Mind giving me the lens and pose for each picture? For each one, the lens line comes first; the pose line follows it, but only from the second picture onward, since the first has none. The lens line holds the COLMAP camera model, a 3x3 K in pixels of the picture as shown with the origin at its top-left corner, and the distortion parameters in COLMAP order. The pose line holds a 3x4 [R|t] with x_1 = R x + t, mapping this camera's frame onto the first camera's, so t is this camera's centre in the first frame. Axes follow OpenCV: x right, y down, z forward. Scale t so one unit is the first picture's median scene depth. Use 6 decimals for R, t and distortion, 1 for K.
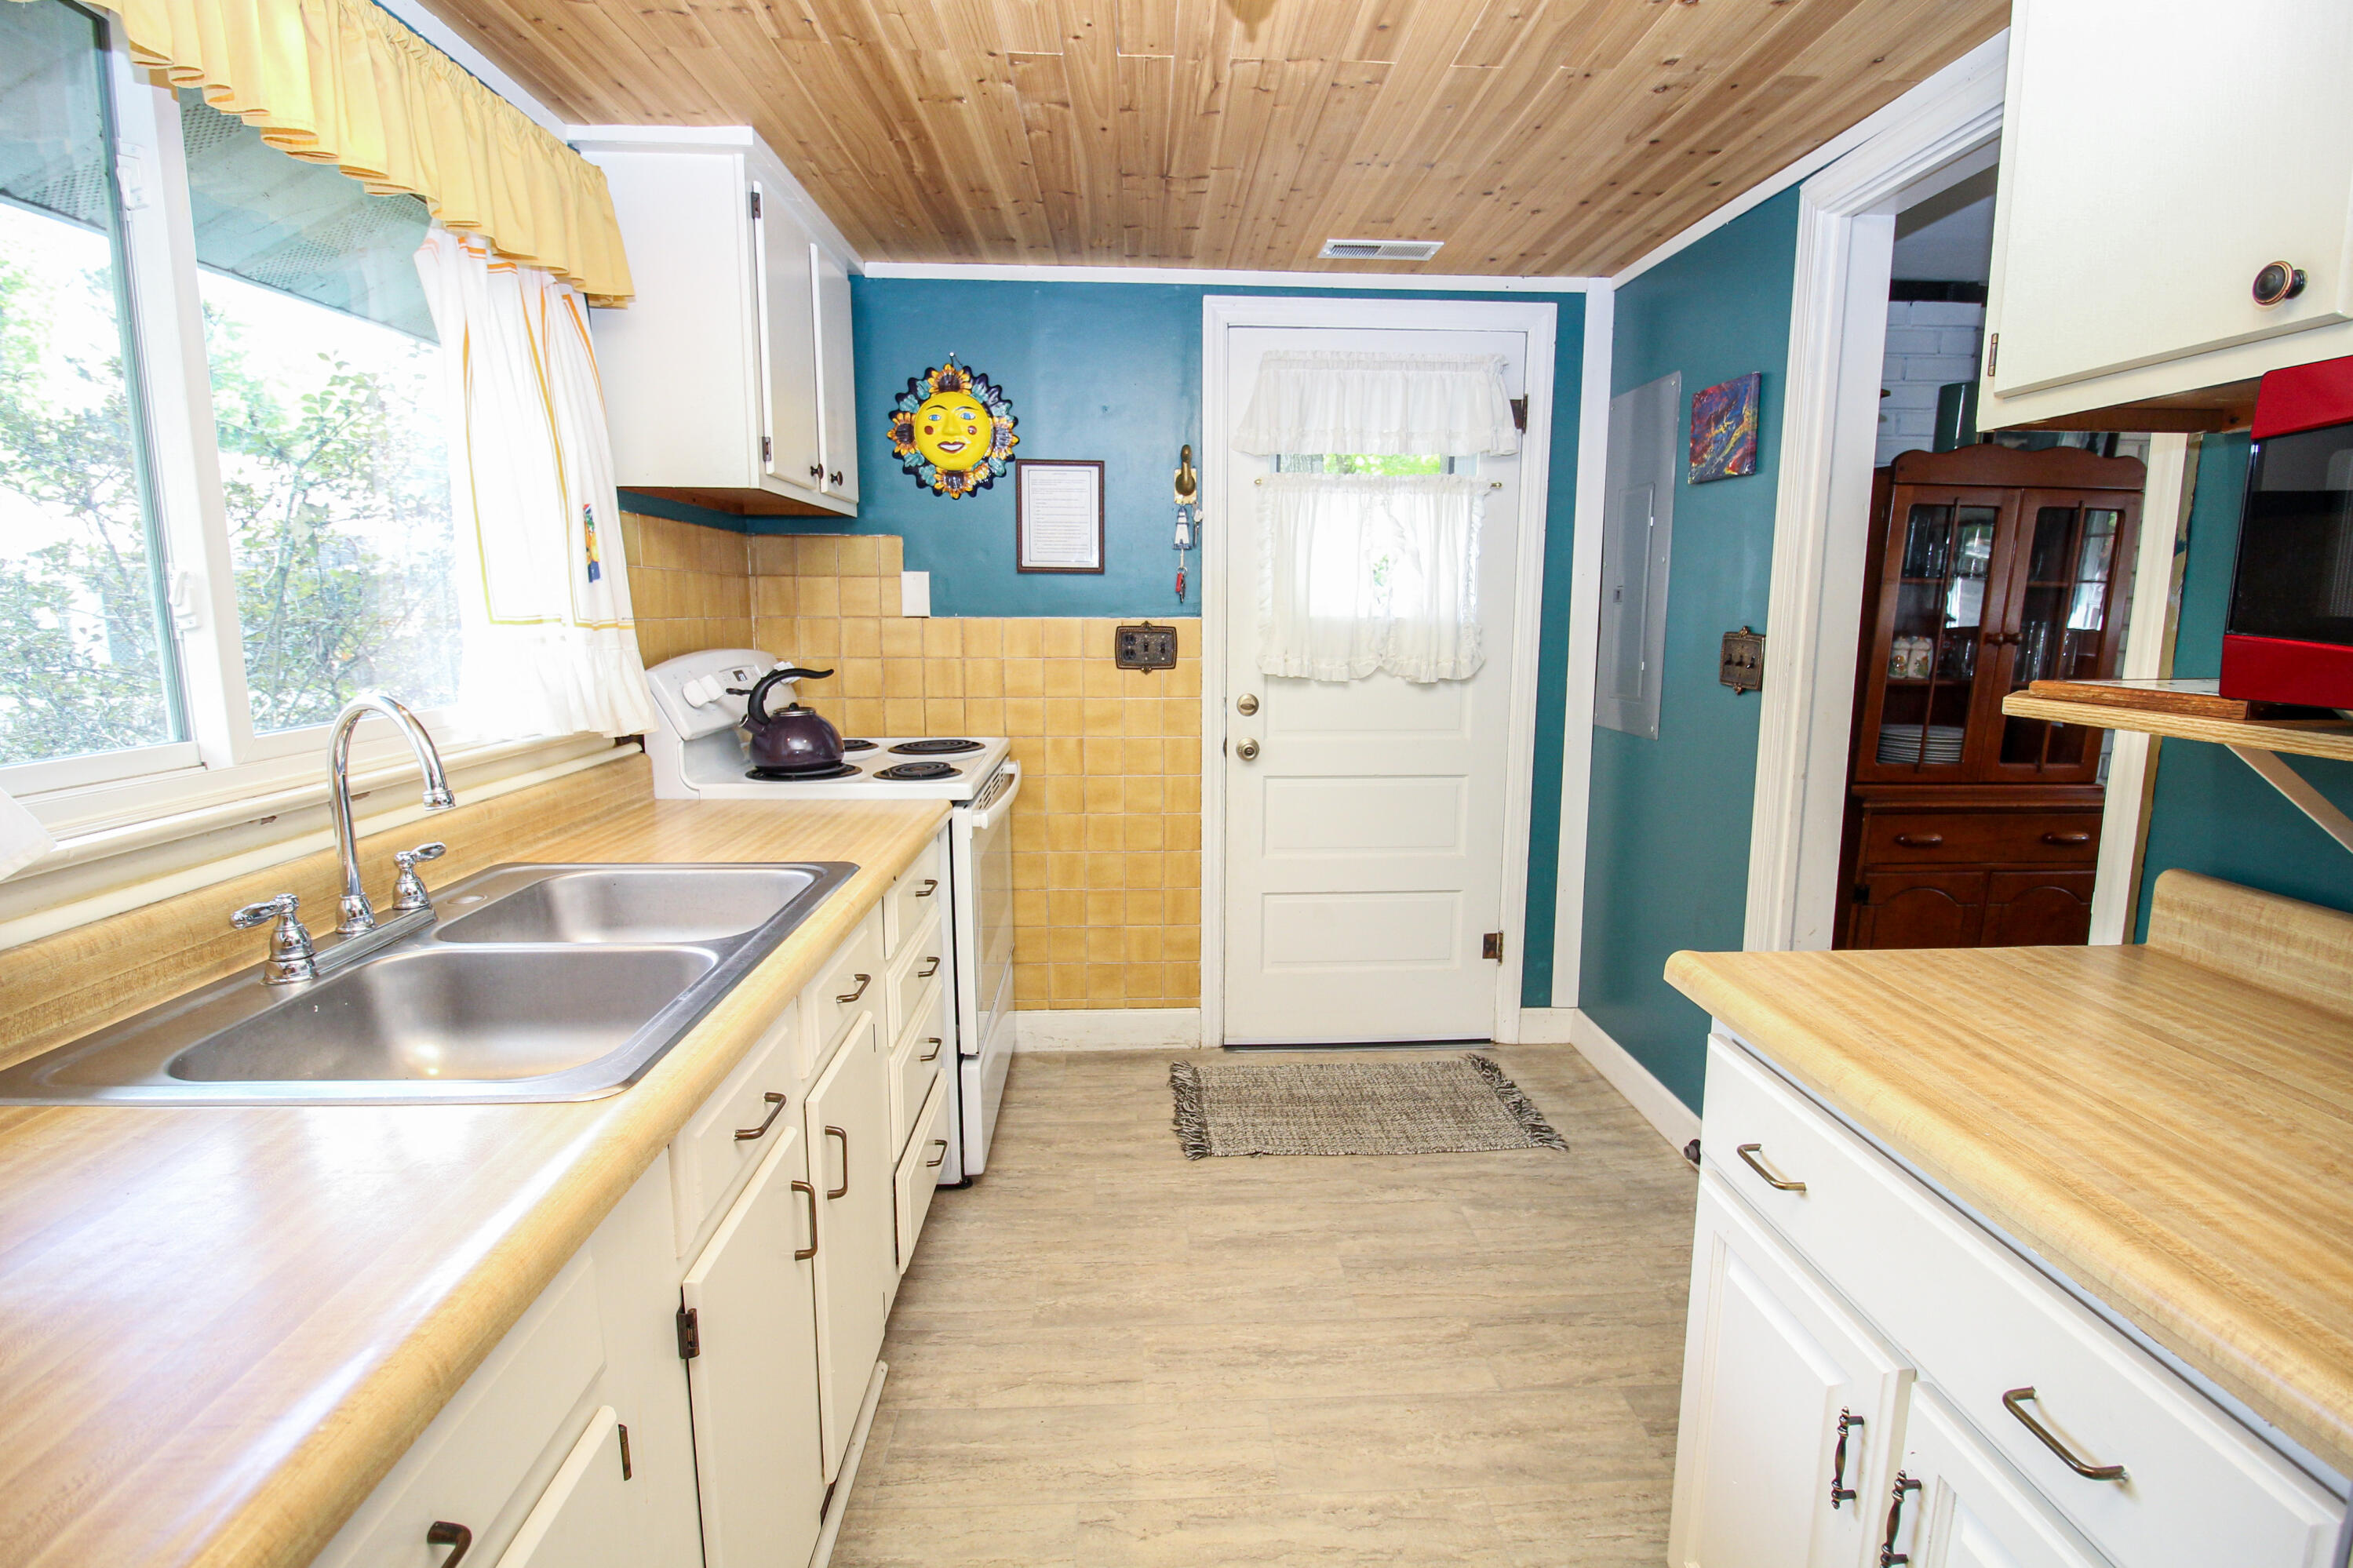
lens RADIAL K [[1089.5, 0, 1190.7], [0, 1089.5, 787.4], [0, 0, 1]] dist [0.003035, -0.013812]
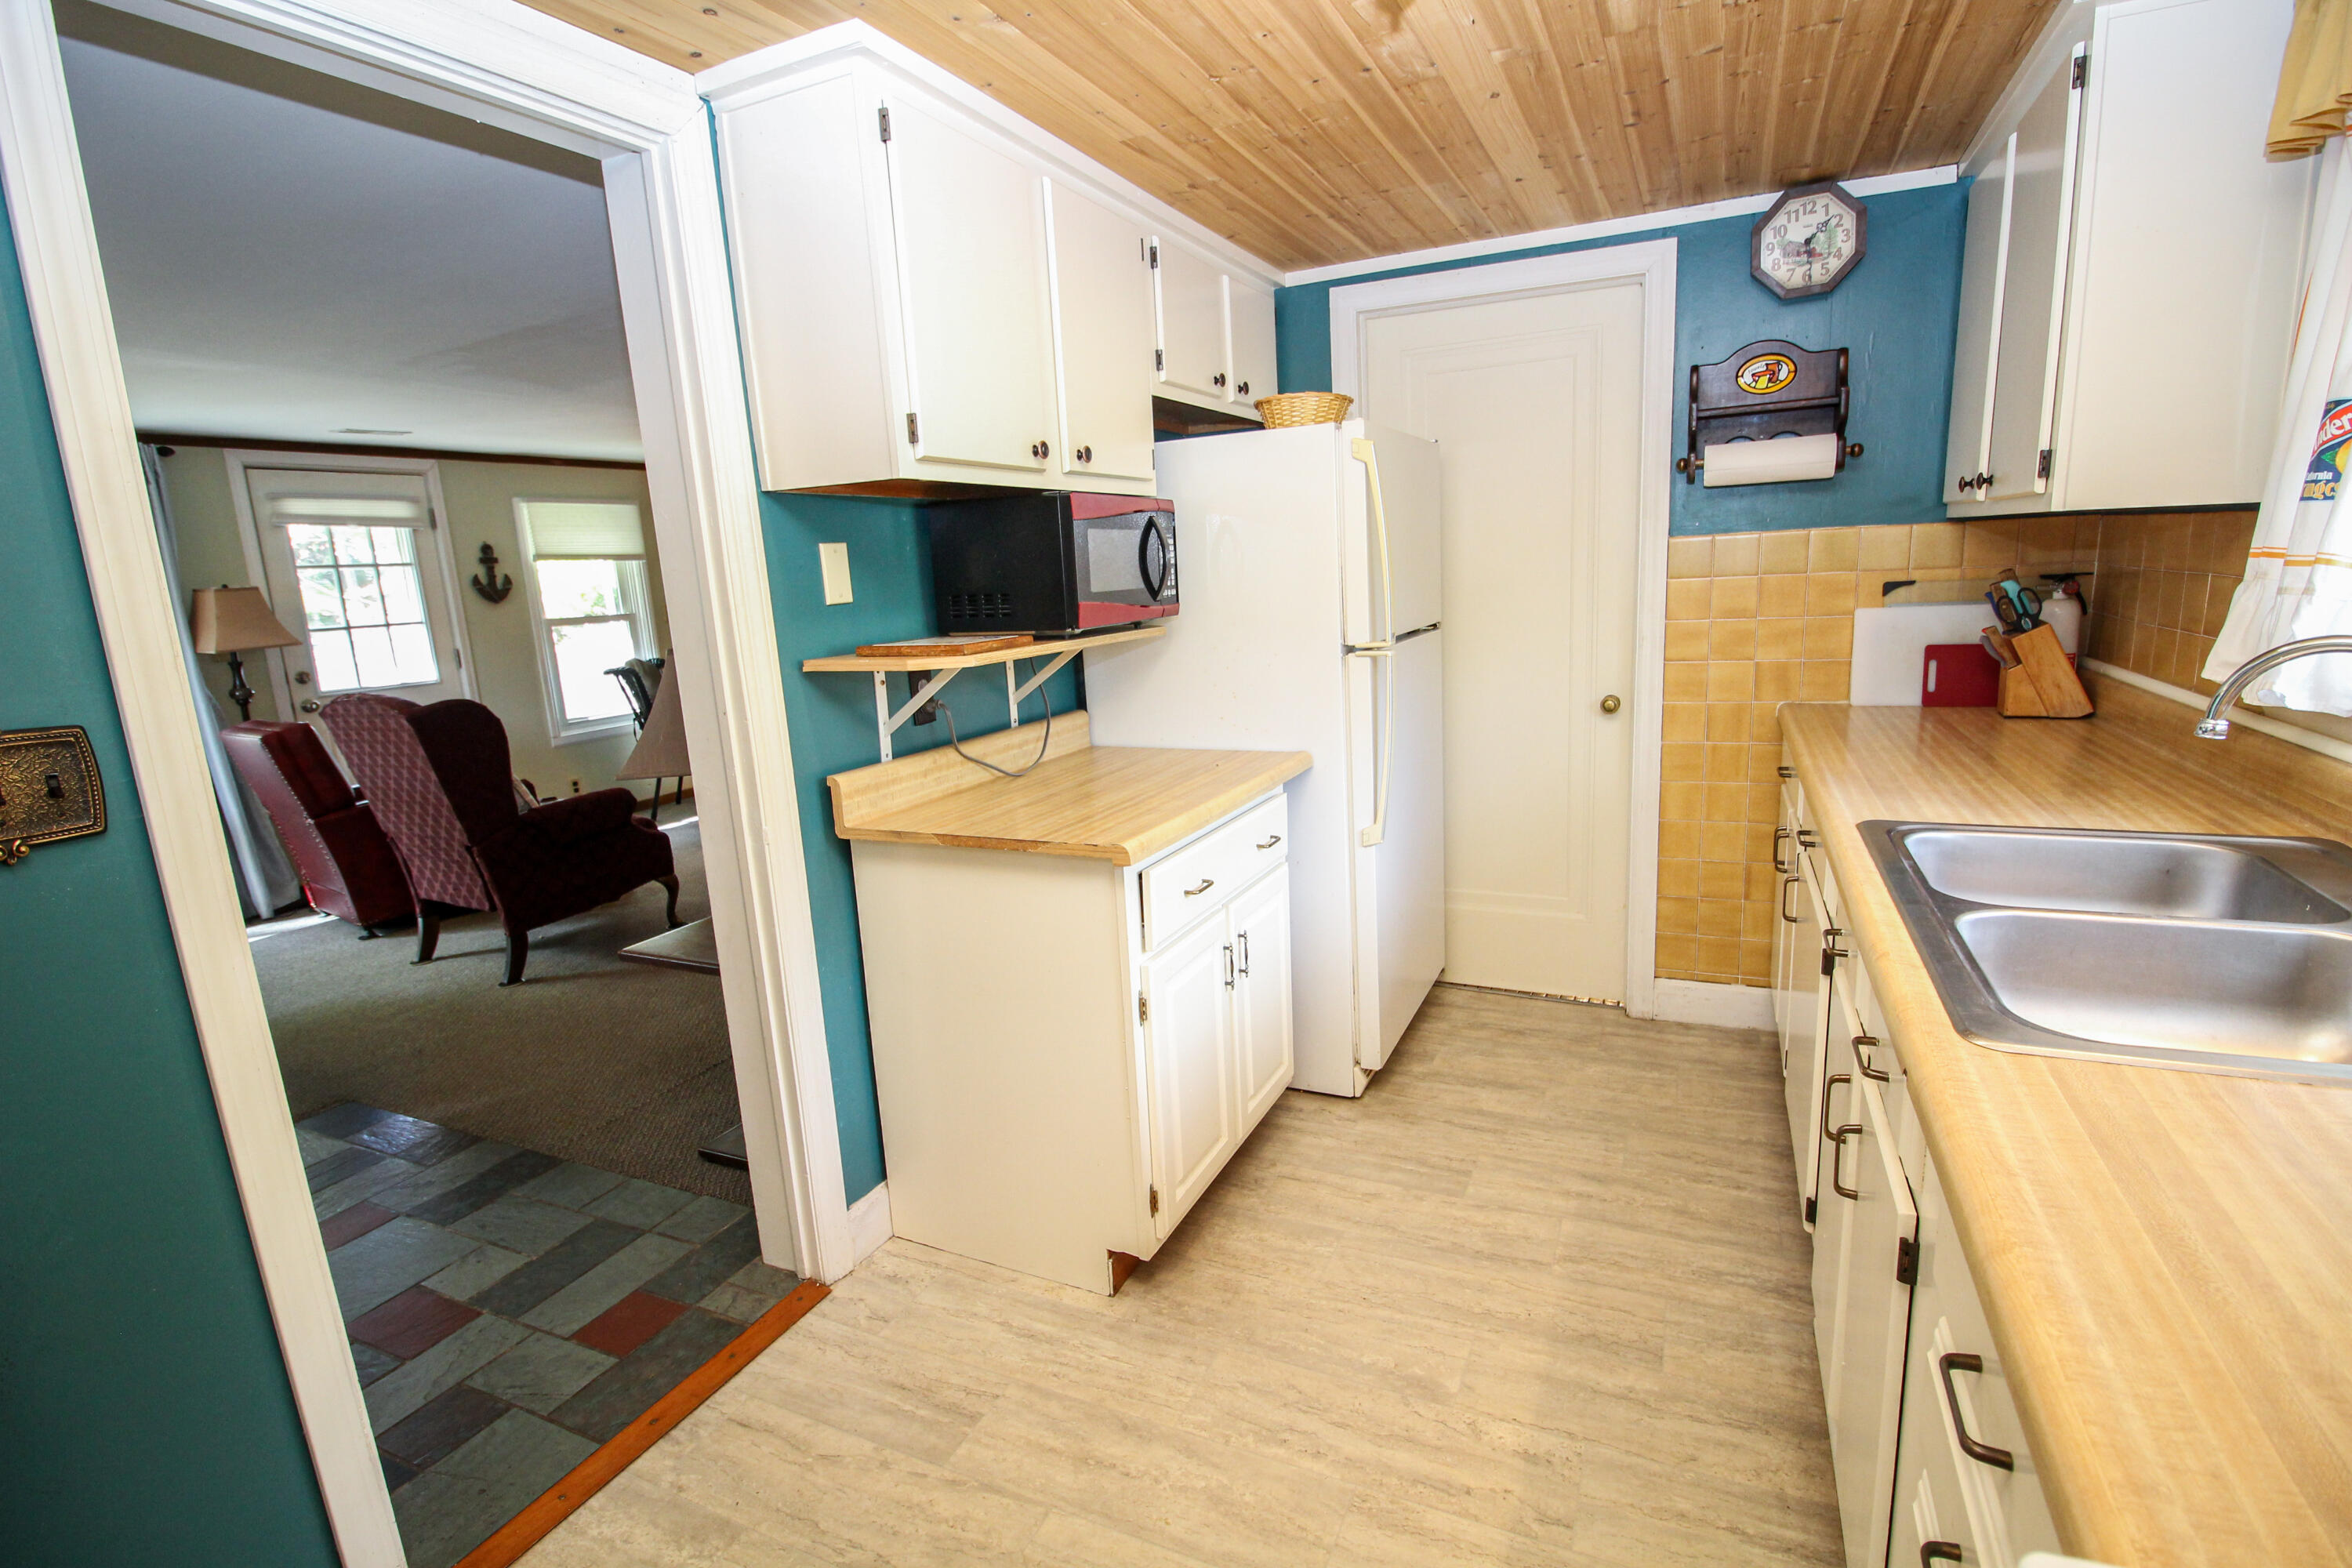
lens RADIAL K [[1085.2, 0, 1188.9], [0, 1085.2, 784.7], [0, 0, 1]] dist [0.001660, -0.013459]
pose [[-0.881484, -0.046547, 0.469914, -0.259126], [0.129243, 0.933351, 0.334892, -0.355229], [-0.454182, 0.355935, -0.816718, 1.975894]]
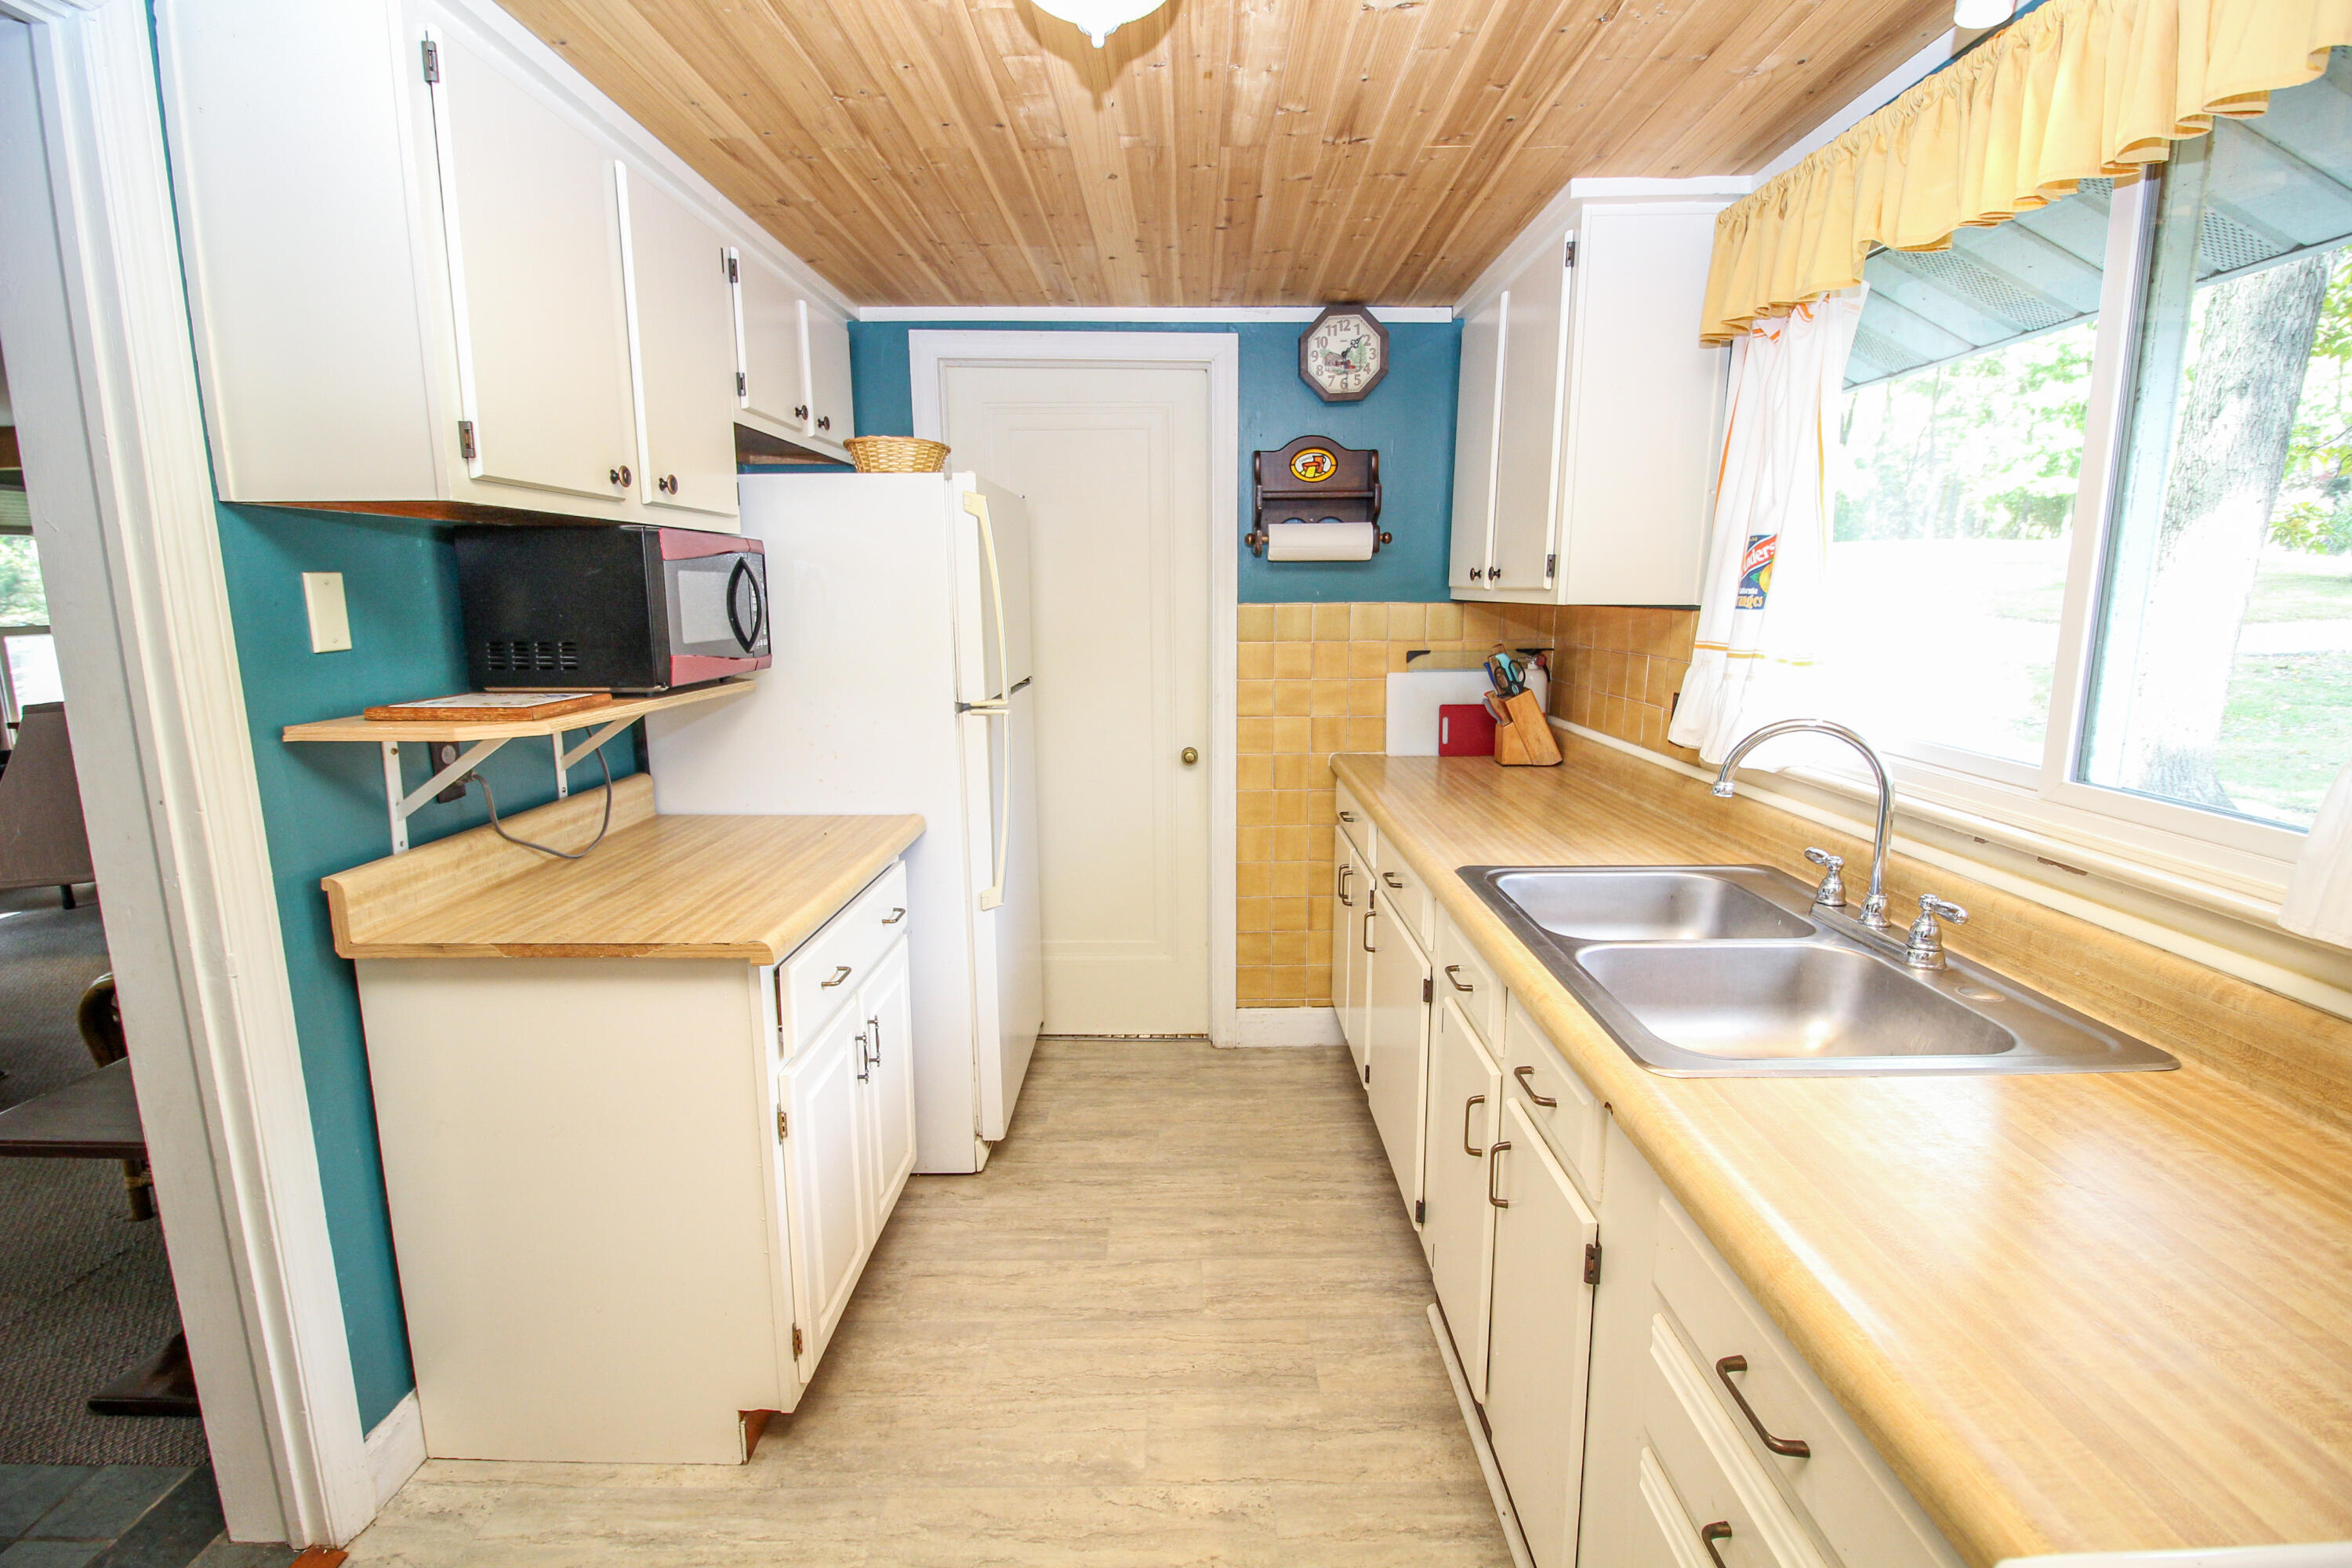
lens RADIAL K [[1084.0, 0, 1181.3], [0, 1084.0, 786.0], [0, 0, 1]] dist [0.001139, -0.013816]
pose [[-0.998543, -0.005586, 0.053669, -0.072590], [0.012806, 0.941676, 0.336278, -0.388462], [-0.052418, 0.336476, -0.940232, 1.957861]]
